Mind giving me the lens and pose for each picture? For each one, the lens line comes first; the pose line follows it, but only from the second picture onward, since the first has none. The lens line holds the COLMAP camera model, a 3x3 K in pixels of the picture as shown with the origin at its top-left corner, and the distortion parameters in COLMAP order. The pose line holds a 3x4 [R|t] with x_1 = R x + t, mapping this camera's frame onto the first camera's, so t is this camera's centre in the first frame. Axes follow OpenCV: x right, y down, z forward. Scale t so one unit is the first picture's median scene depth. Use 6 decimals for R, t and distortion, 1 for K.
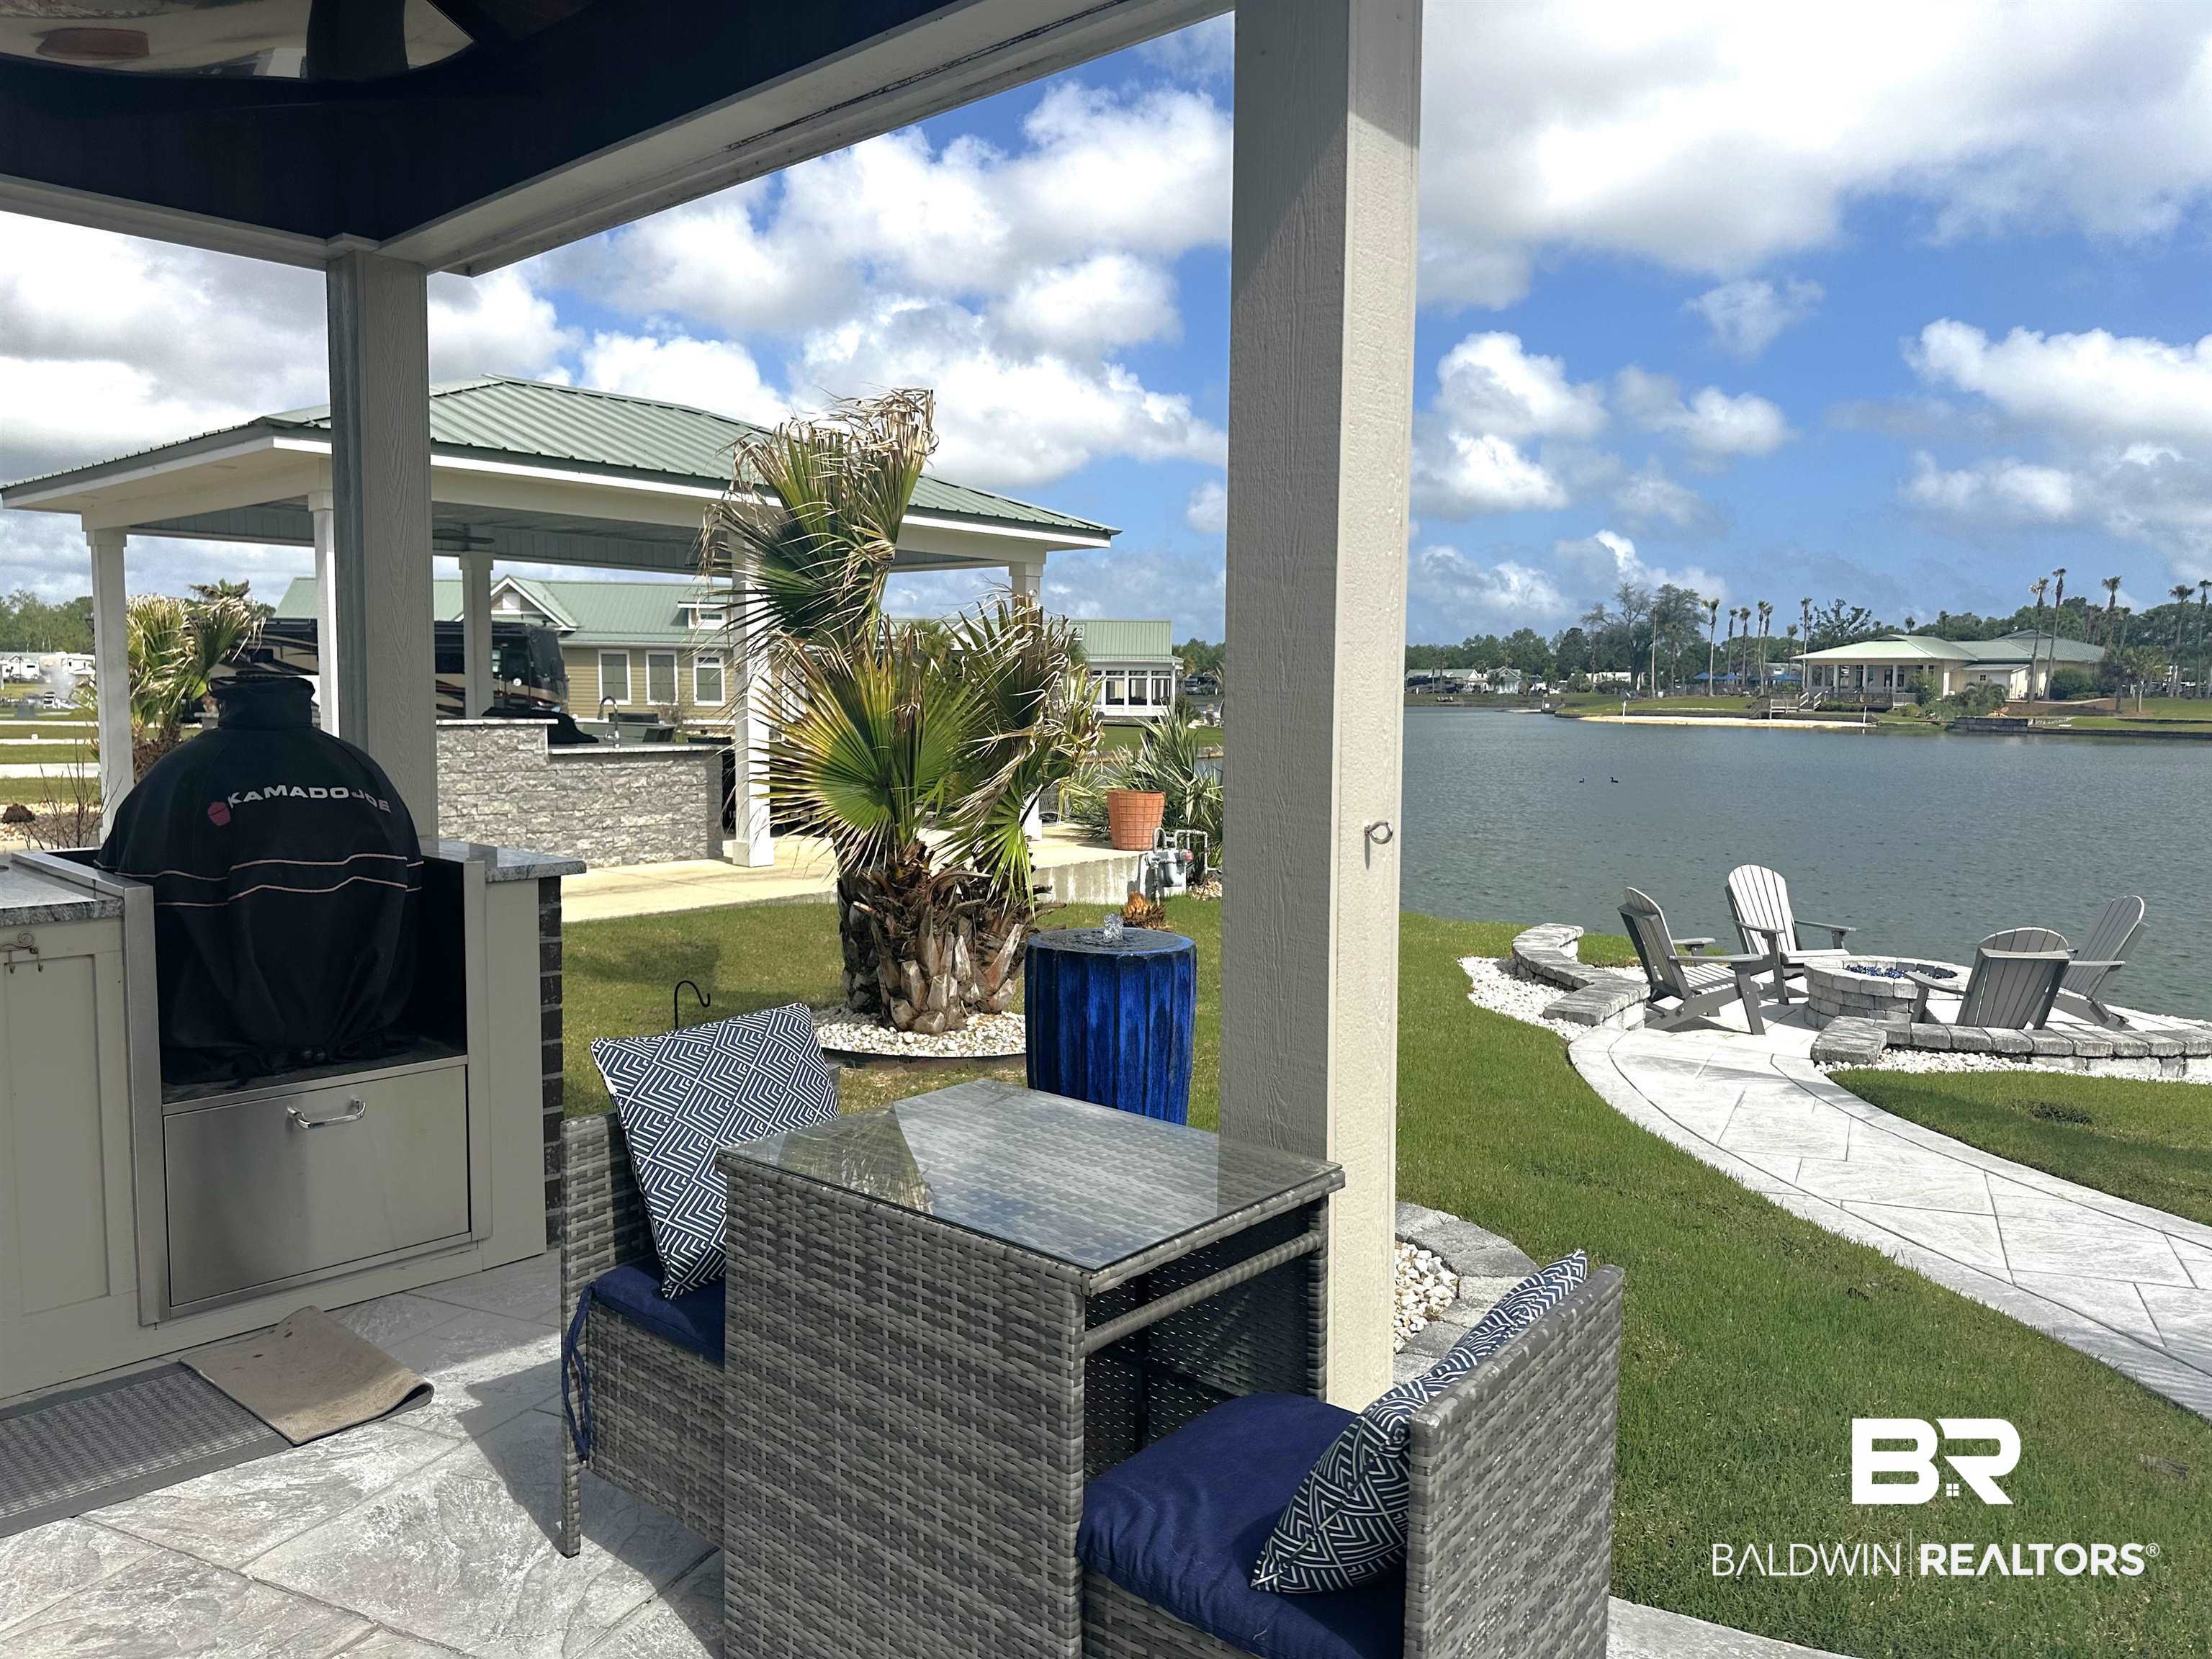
lens RADIAL K [[1559.5, 0, 1124.1], [0, 1559.5, 821.7], [0, 0, 1]] dist [0.061981, -0.077677]
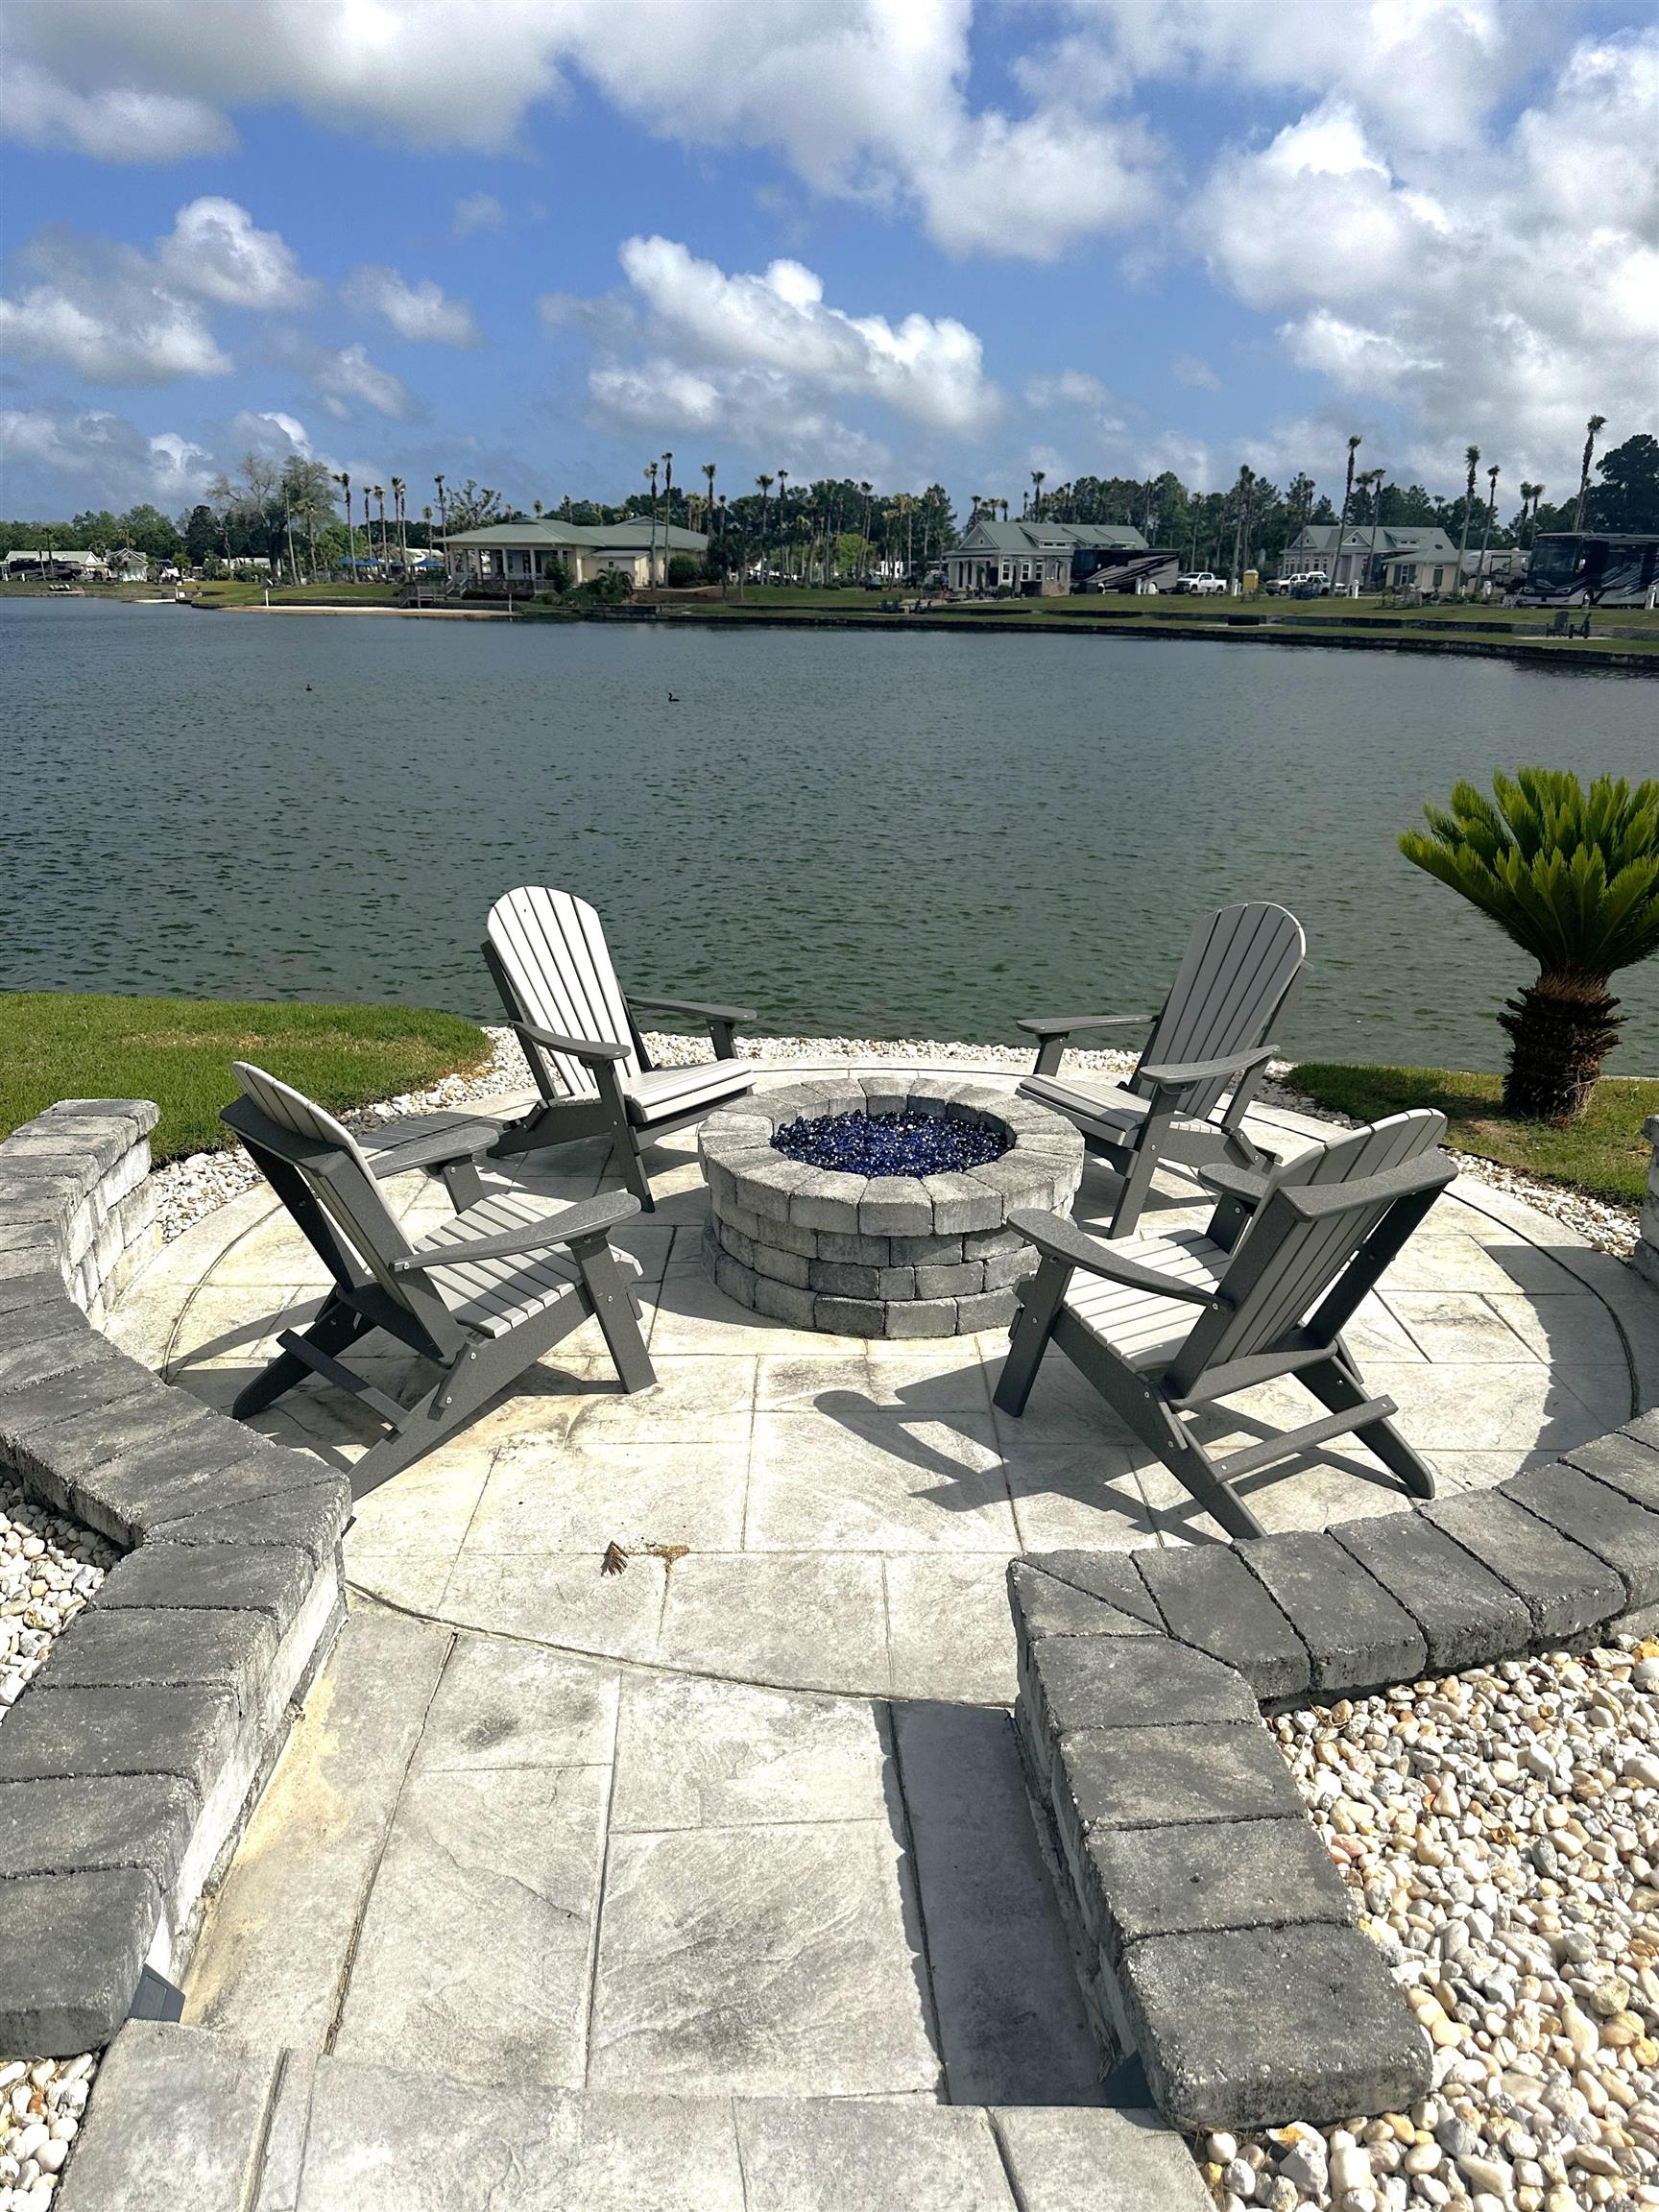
lens RADIAL K [[1559.5, 0, 820.4], [0, 1559.5, 1124.5], [0, 0, 1]] dist [0.061981, -0.077677]
pose [[0.808972, -0.194084, 0.554884, 0.206577], [0.050945, 0.963521, 0.262741, -0.019783], [-0.585635, -0.184281, 0.789349, 0.589275]]
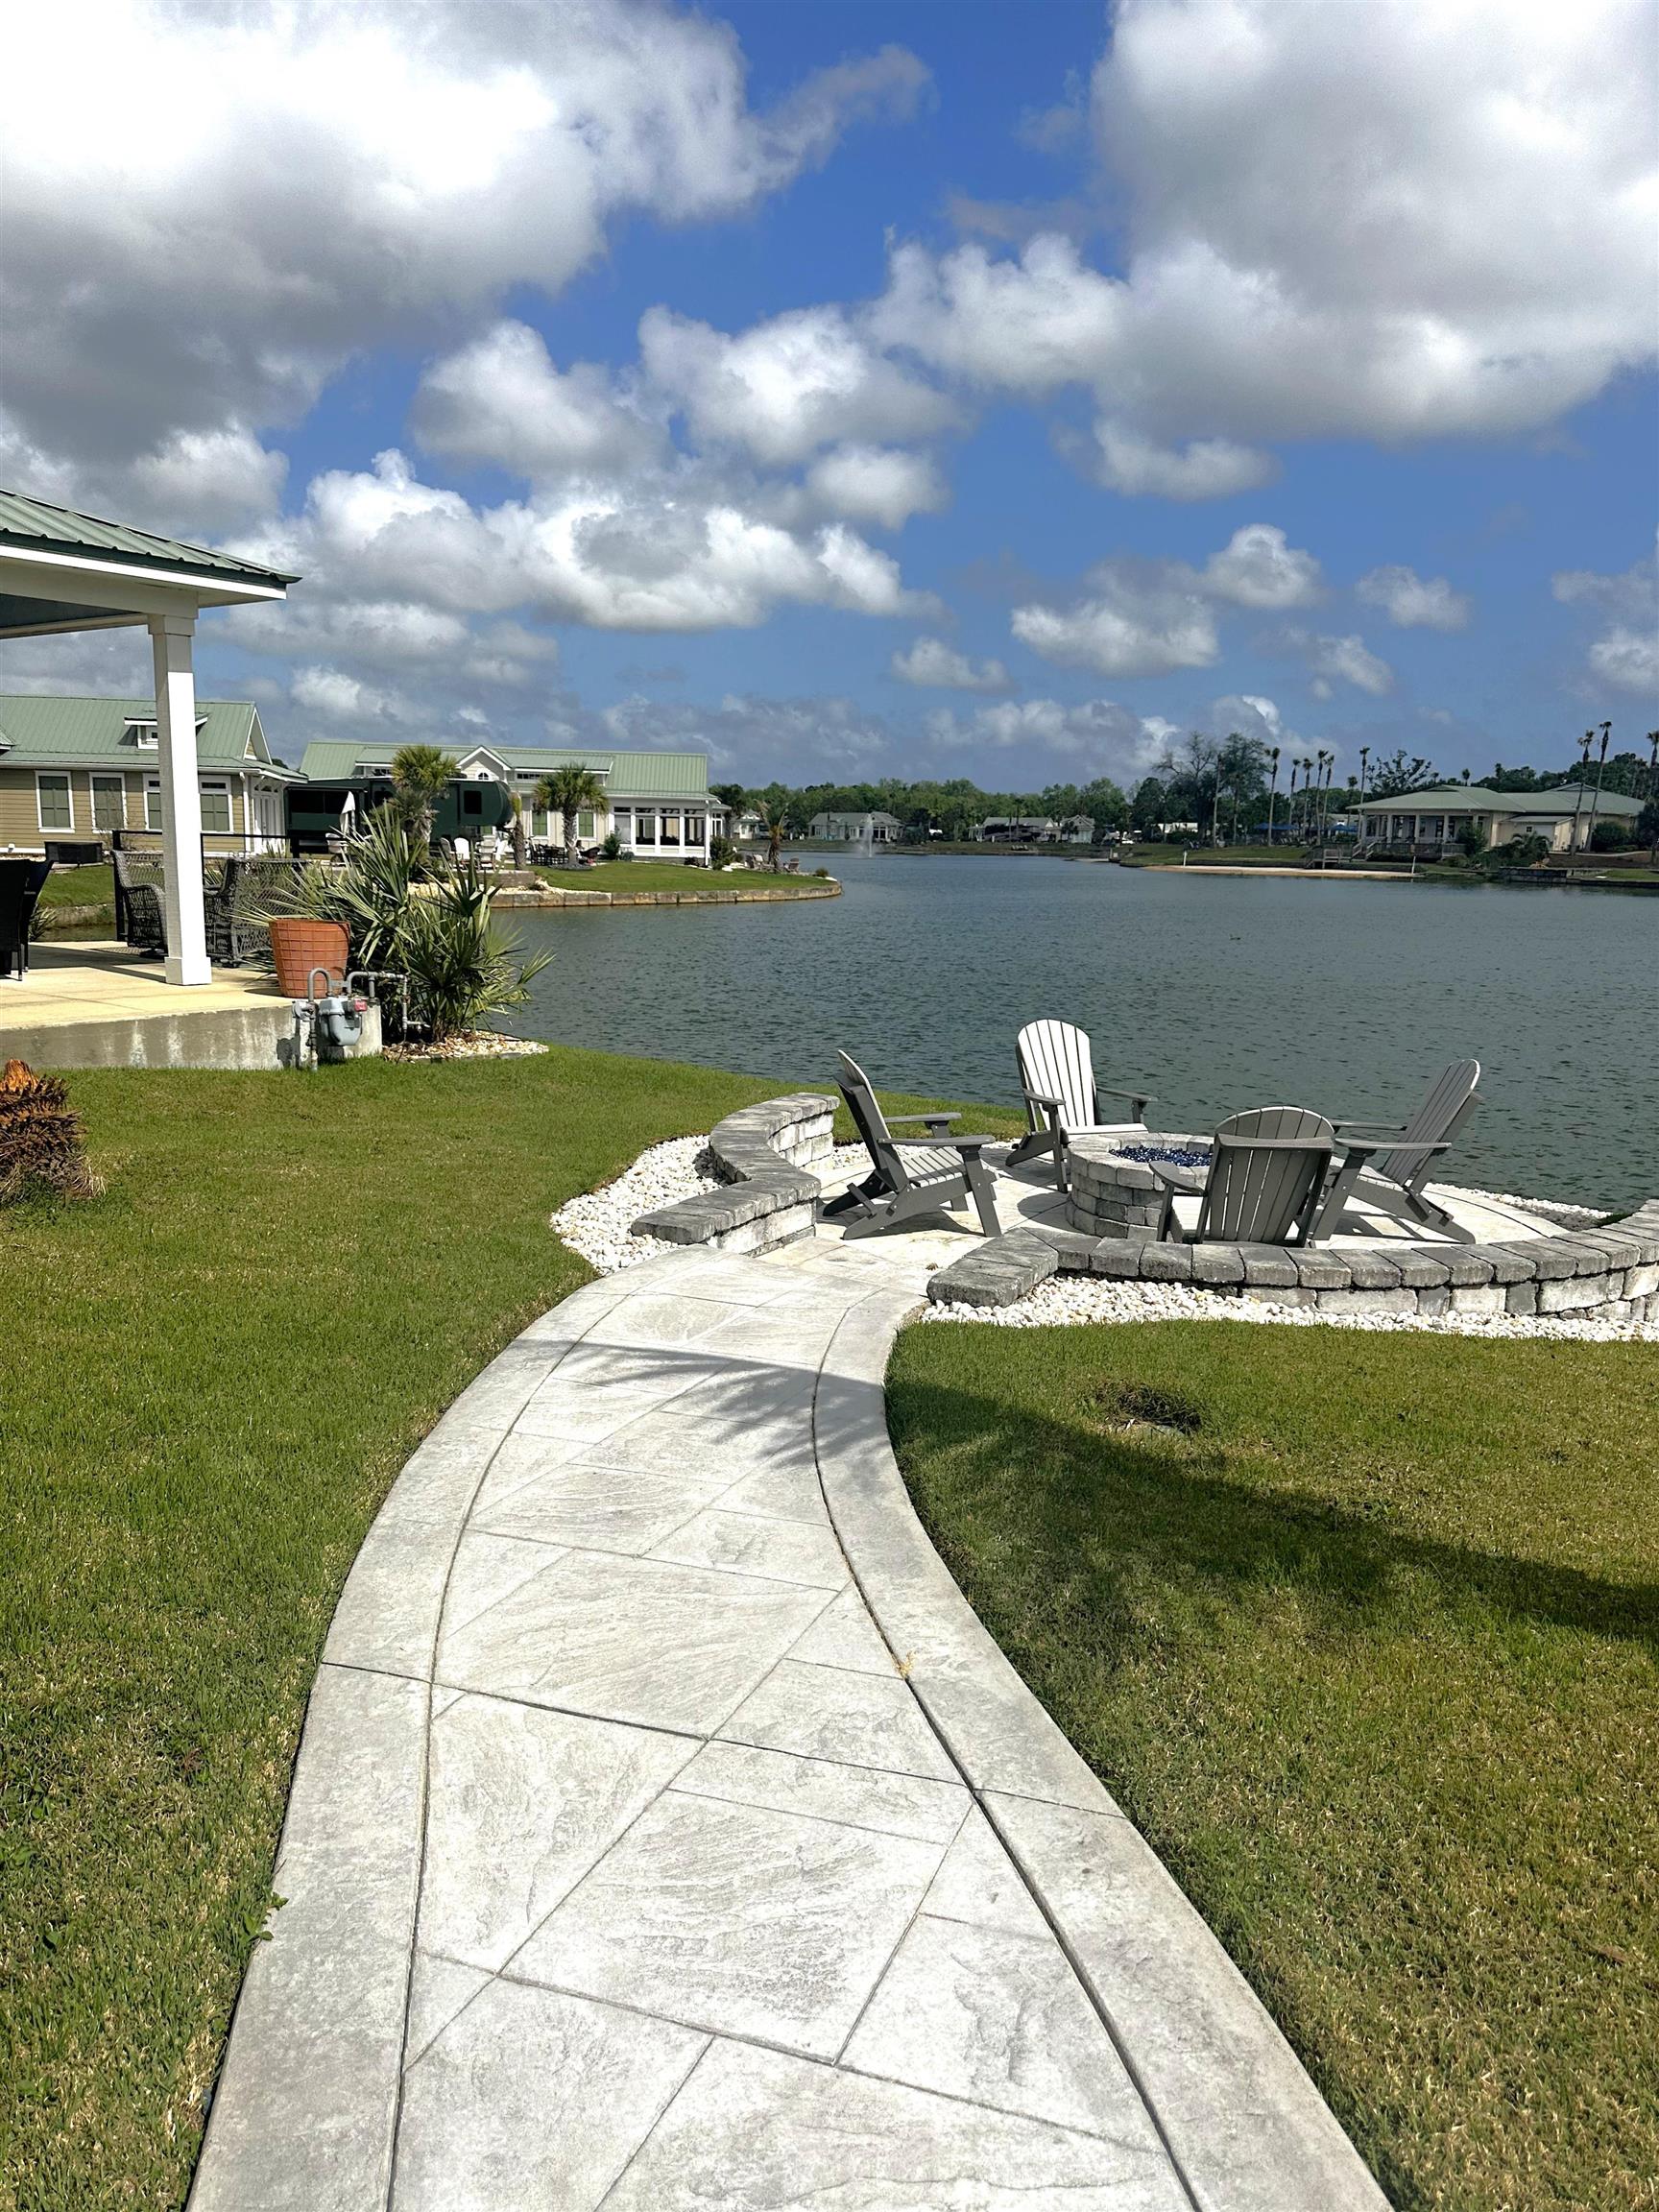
lens RADIAL K [[1559.5, 0, 828.2], [0, 1559.5, 1107.2], [0, 0, 1]] dist [0.061981, -0.077677]
pose [[0.996883, -0.001846, 0.078867, 0.223654], [-0.005083, 0.996146, 0.087561, 0.003111], [-0.078725, -0.087689, 0.993032, 0.210935]]
